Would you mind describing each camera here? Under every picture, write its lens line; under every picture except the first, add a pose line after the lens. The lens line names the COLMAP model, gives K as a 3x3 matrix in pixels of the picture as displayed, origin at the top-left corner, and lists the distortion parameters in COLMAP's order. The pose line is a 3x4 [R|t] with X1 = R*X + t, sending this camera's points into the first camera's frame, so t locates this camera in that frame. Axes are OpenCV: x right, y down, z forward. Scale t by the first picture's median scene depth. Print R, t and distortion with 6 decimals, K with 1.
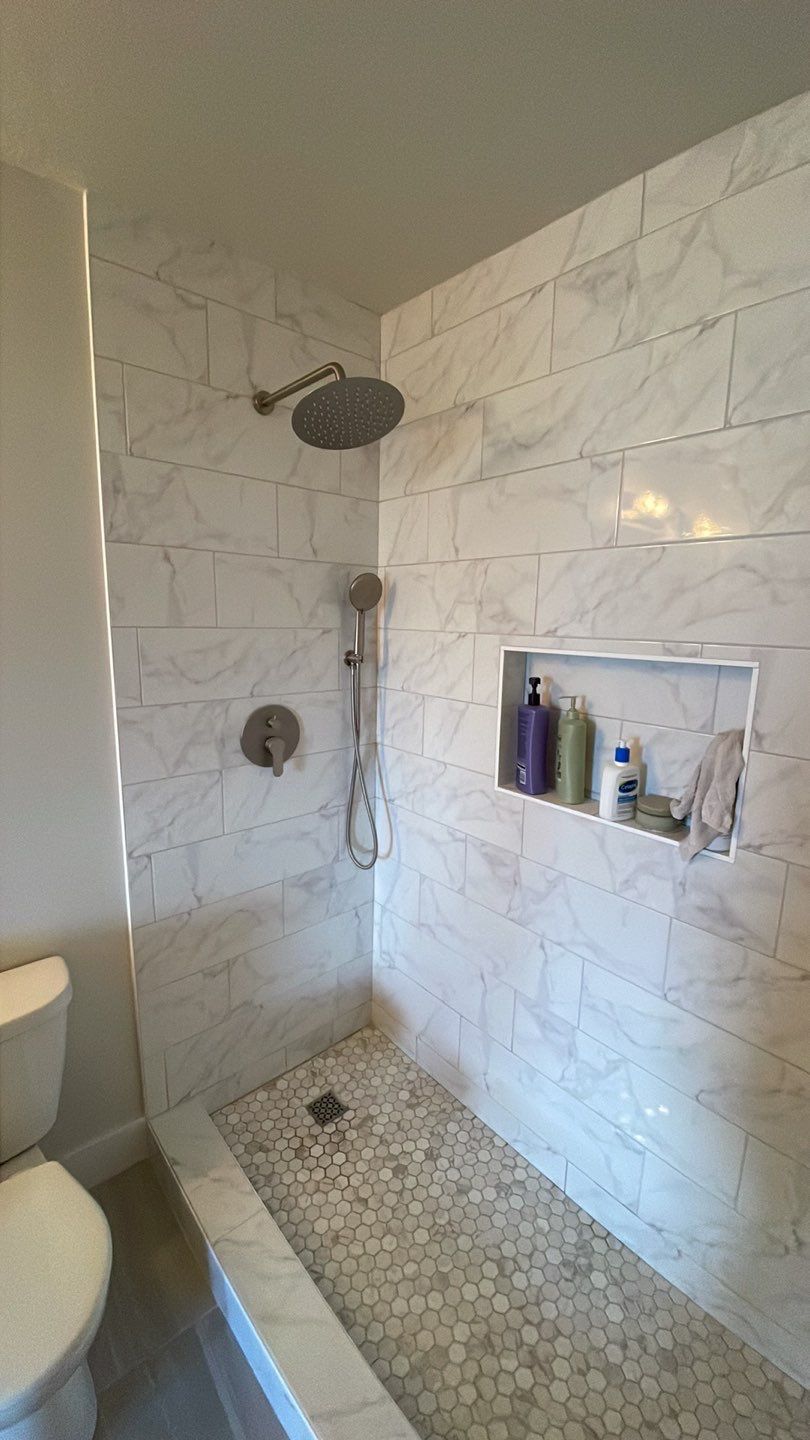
lens RADIAL K [[562.4, 0, 405.1], [0, 562.4, 716.7], [0, 0, 1]] dist [0.020291, -0.022052]
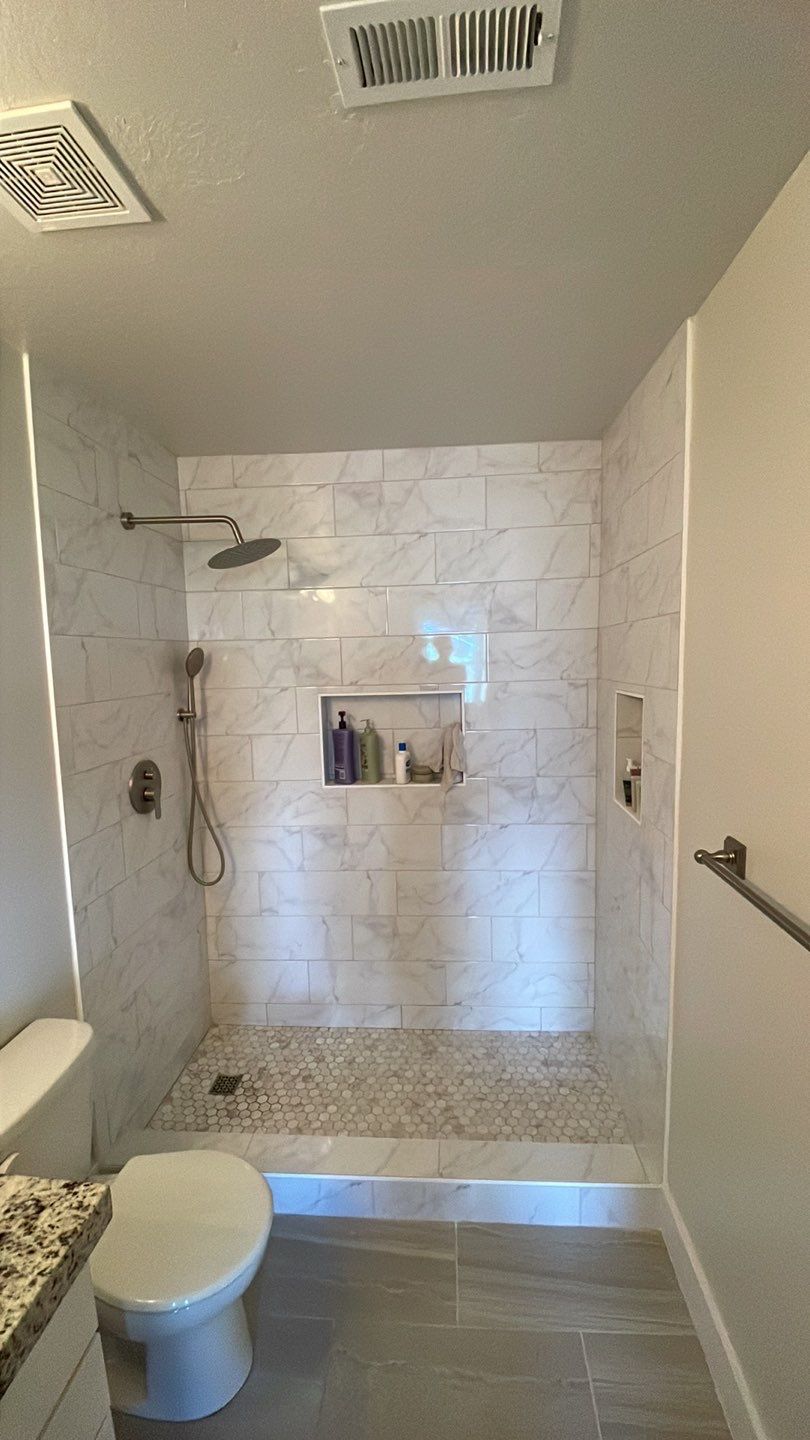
lens RADIAL K [[572.7, 0, 406.2], [0, 572.7, 713.1], [0, 0, 1]] dist [0.031279, -0.024143]
pose [[0.713602, -0.111787, 0.691575, -0.721213], [0.165497, 0.986145, -0.011366, -0.014055], [-0.680722, 0.122564, 0.722215, -0.289704]]
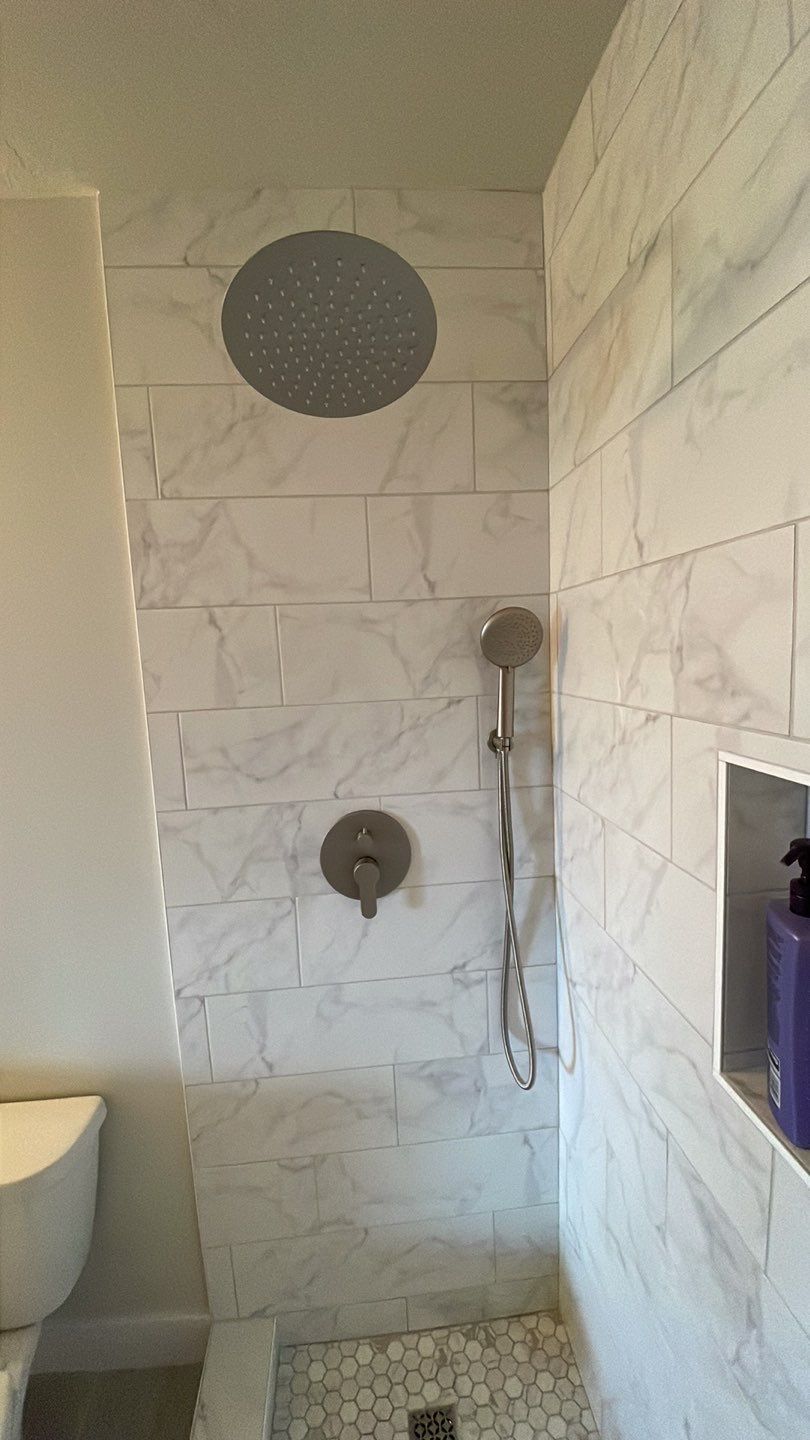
lens RADIAL K [[562.4, 0, 405.1], [0, 562.4, 716.7], [0, 0, 1]] dist [0.020291, -0.022052]
pose [[0.808798, 0.010916, -0.587985, 0.220386], [-0.041878, 0.998359, -0.039070, -0.119346], [0.586593, 0.056224, 0.807928, 0.490315]]
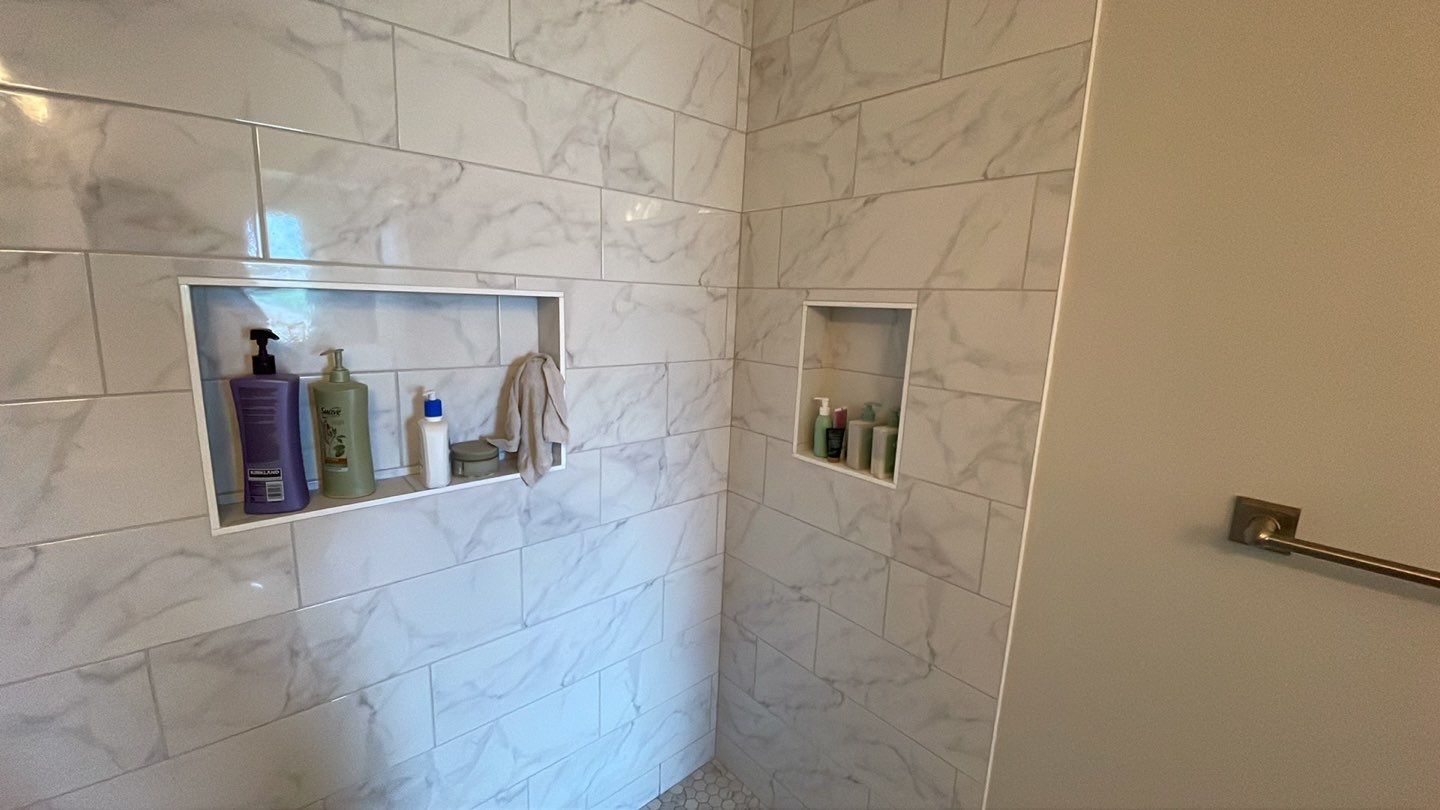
lens RADIAL K [[565.9, 0, 725.2], [0, 565.9, 405.7], [0, 0, 1]] dist [0.045216, -0.039412]
pose [[-0.028208, -0.204283, 0.978505, -0.388871], [0.136846, 0.968889, 0.206221, -0.044072], [-0.990191, 0.139722, 0.000625, 0.470178]]
